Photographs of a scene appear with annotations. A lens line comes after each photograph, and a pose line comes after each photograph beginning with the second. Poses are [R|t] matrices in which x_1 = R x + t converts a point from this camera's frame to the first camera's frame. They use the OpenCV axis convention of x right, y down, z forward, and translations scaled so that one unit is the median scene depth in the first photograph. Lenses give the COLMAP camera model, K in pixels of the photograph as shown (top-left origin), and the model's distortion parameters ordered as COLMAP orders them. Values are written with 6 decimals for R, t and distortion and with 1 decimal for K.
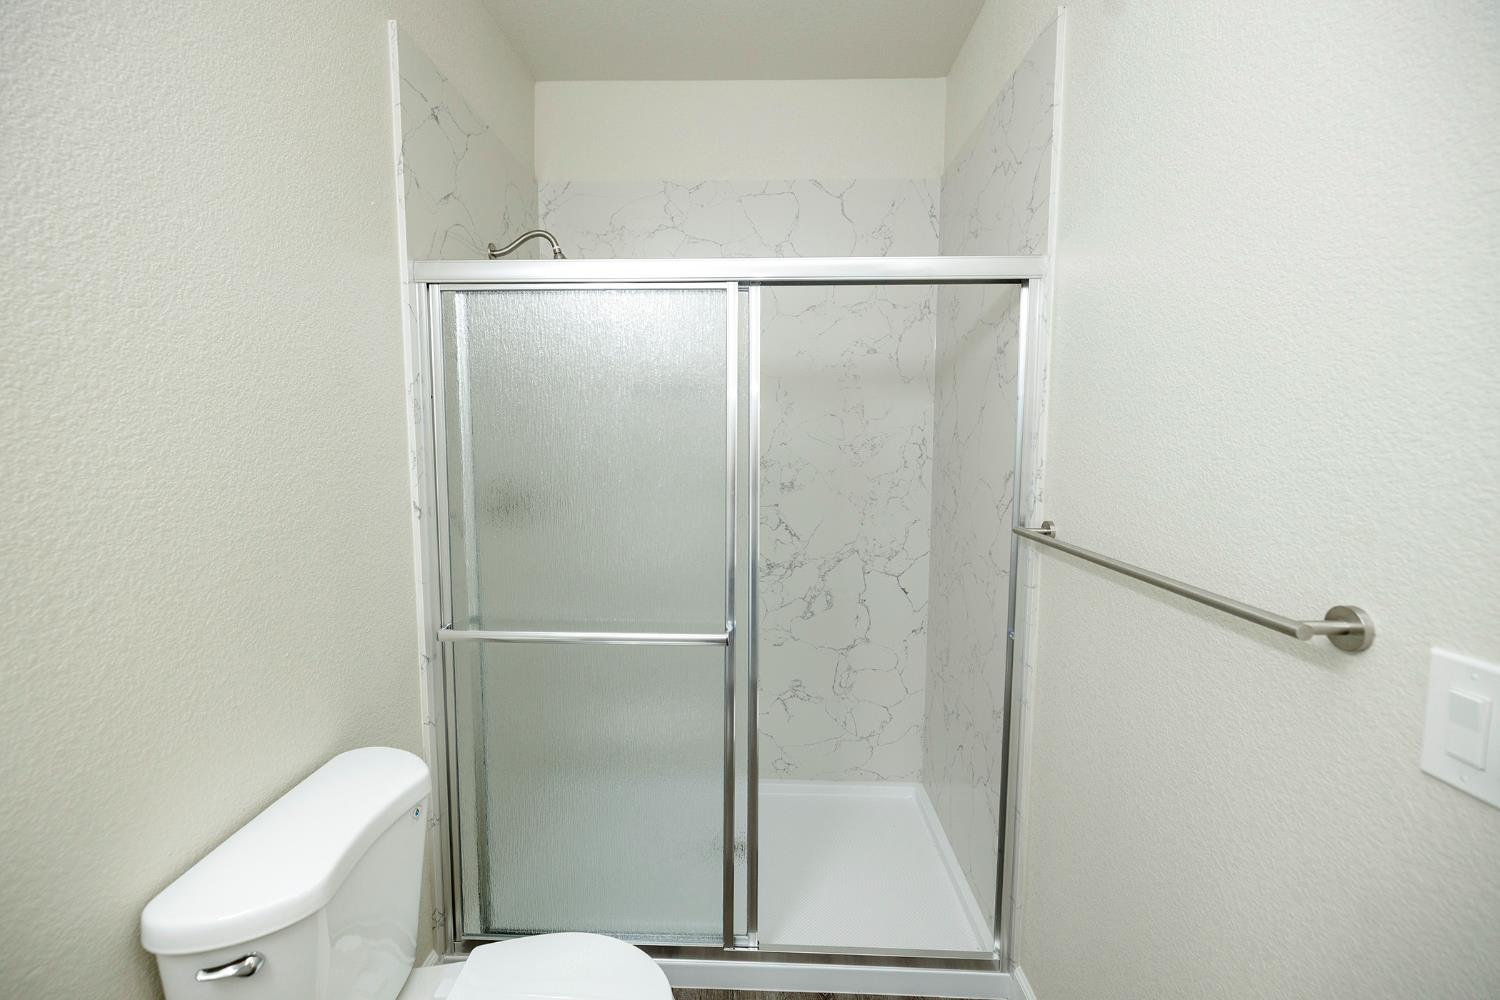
lens RADIAL K [[625.5, 0, 742.0], [0, 625.5, 492.8], [0, 0, 1]] dist [-0.000635, -0.000322]
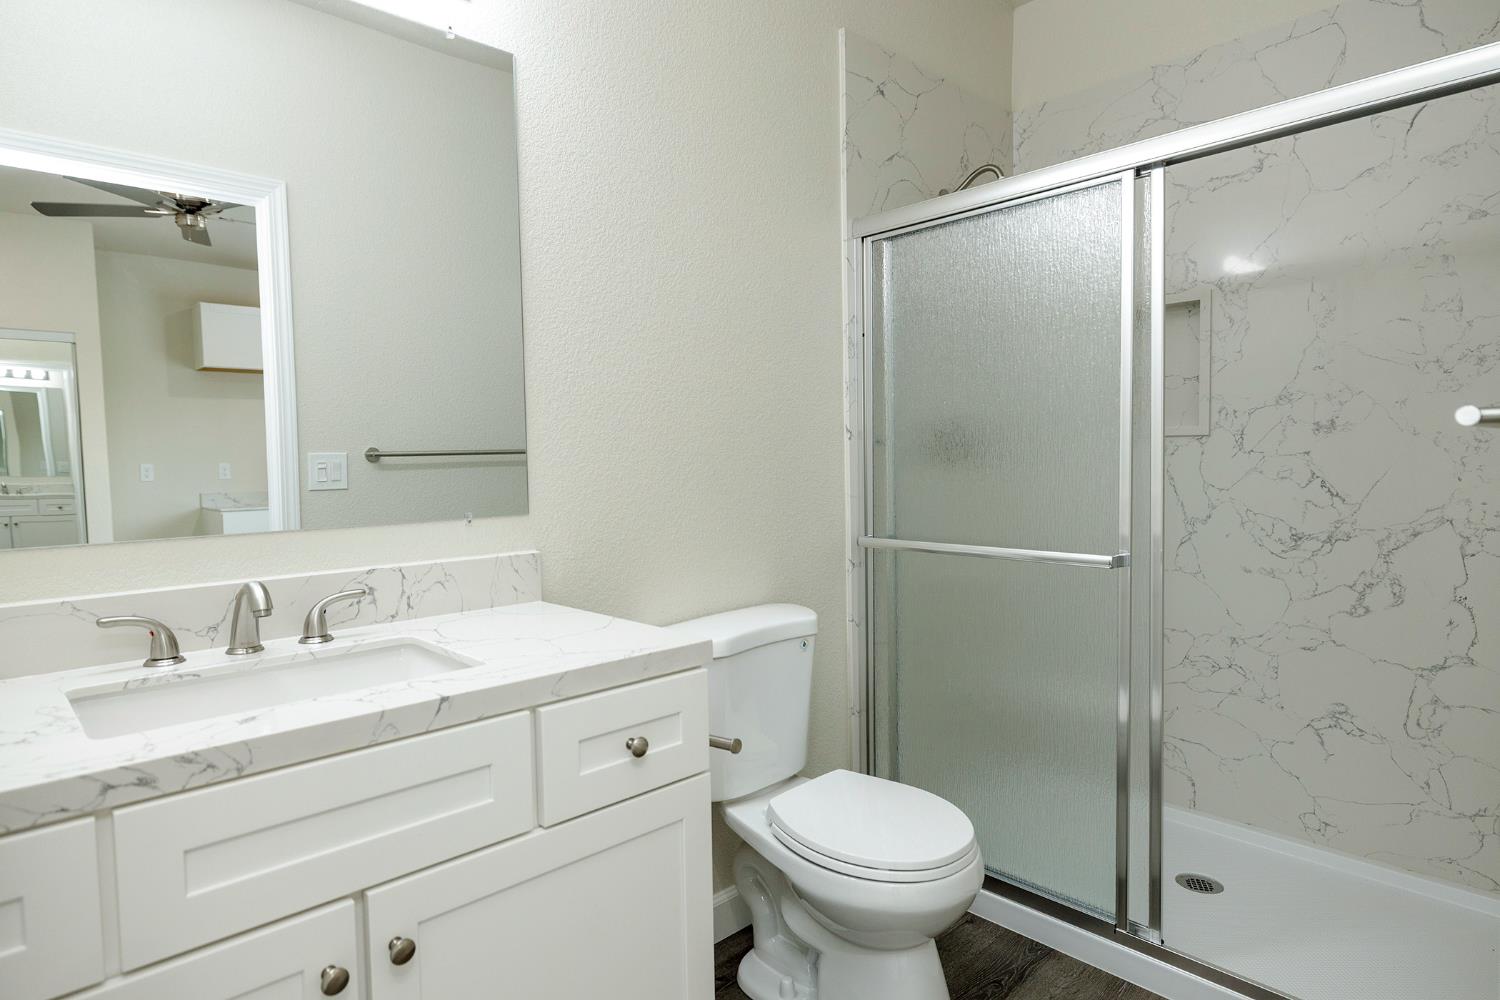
lens RADIAL K [[862.1, 0, 750.4], [0, 862.1, 490.2], [0, 0, 1]] dist [0.006258, -0.003305]
pose [[0.707542, 0.011374, -0.706580, 0.316446], [-0.042847, 0.998721, -0.026828, 0.121074], [0.705371, 0.049257, 0.707125, -0.167562]]
